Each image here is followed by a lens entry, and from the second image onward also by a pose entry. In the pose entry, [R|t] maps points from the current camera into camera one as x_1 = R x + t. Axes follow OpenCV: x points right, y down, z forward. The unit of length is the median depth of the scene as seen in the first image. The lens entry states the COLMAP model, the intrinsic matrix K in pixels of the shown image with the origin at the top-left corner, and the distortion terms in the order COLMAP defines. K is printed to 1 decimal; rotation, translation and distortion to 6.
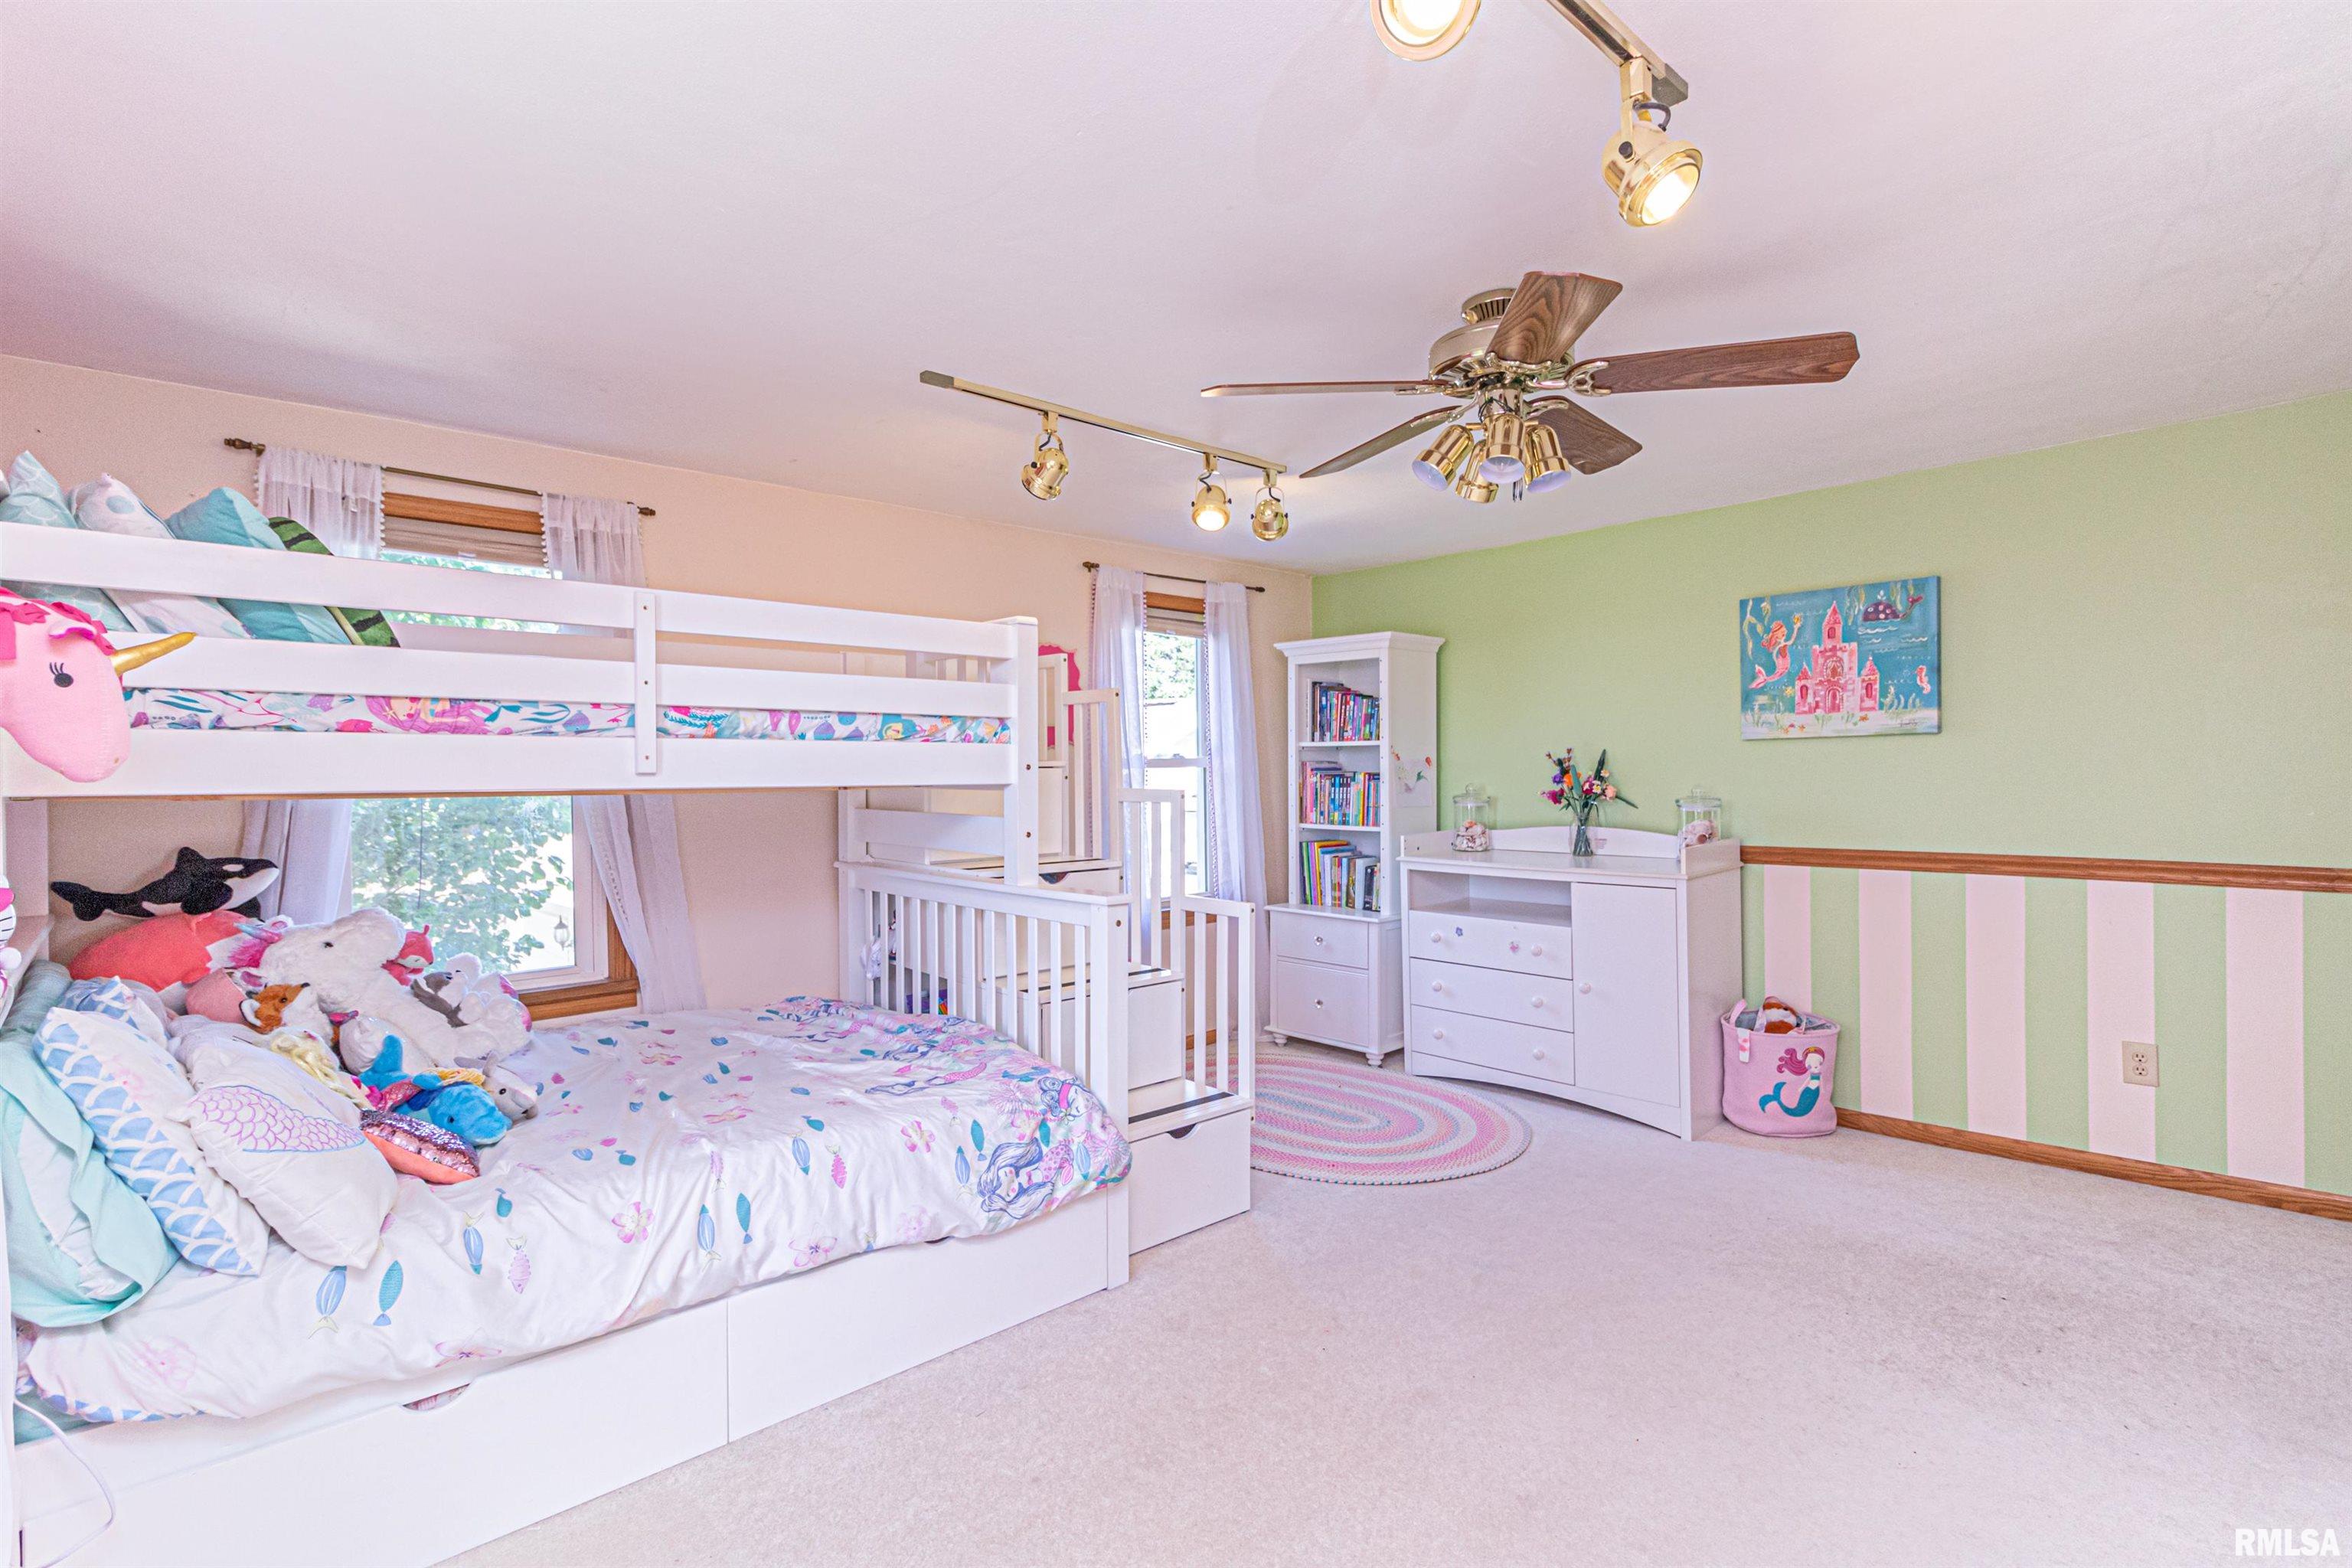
lens RADIAL K [[1148.4, 0, 1176.0], [0, 1148.4, 784.0], [0, 0, 1]] dist [-0.000849, 0.000210]
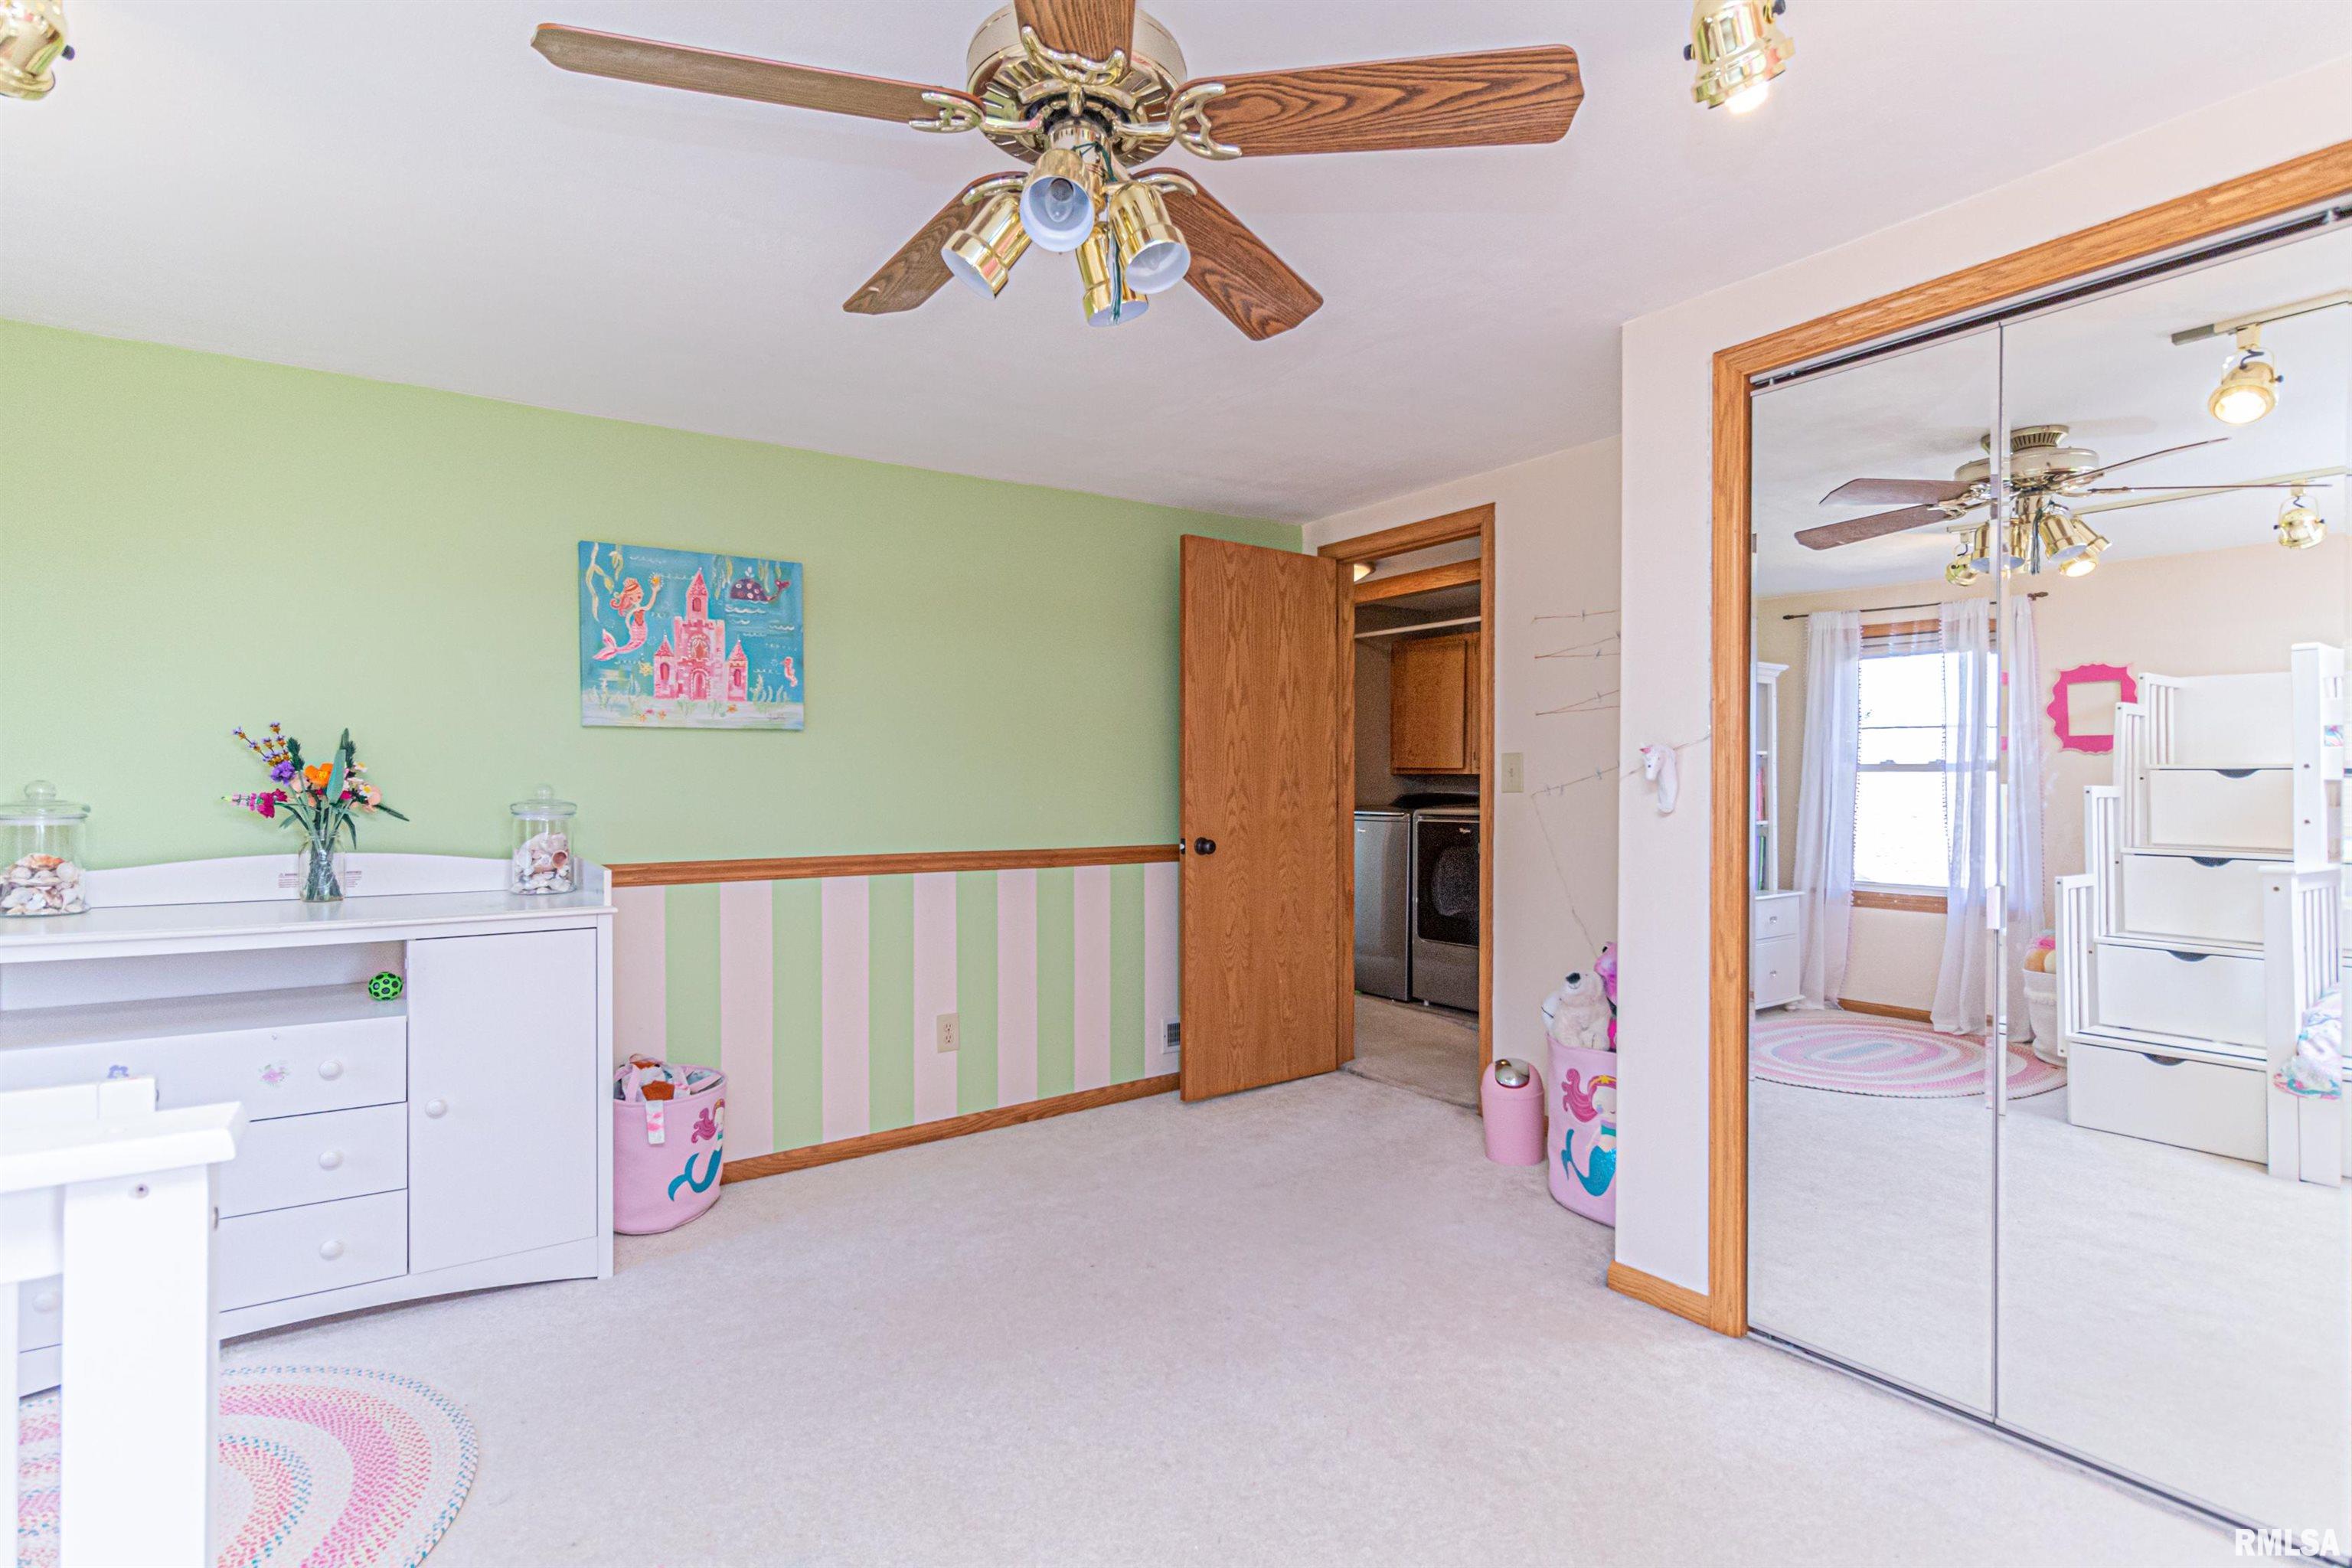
lens RADIAL K [[1148.4, 0, 1176.0], [0, 1148.4, 784.0], [0, 0, 1]] dist [-0.000849, 0.000210]
pose [[0.135348, 0.012259, 0.990722, -0.218543], [0.009379, 0.999863, -0.013653, 0.015111], [-0.990754, 0.011140, 0.135215, 0.543409]]
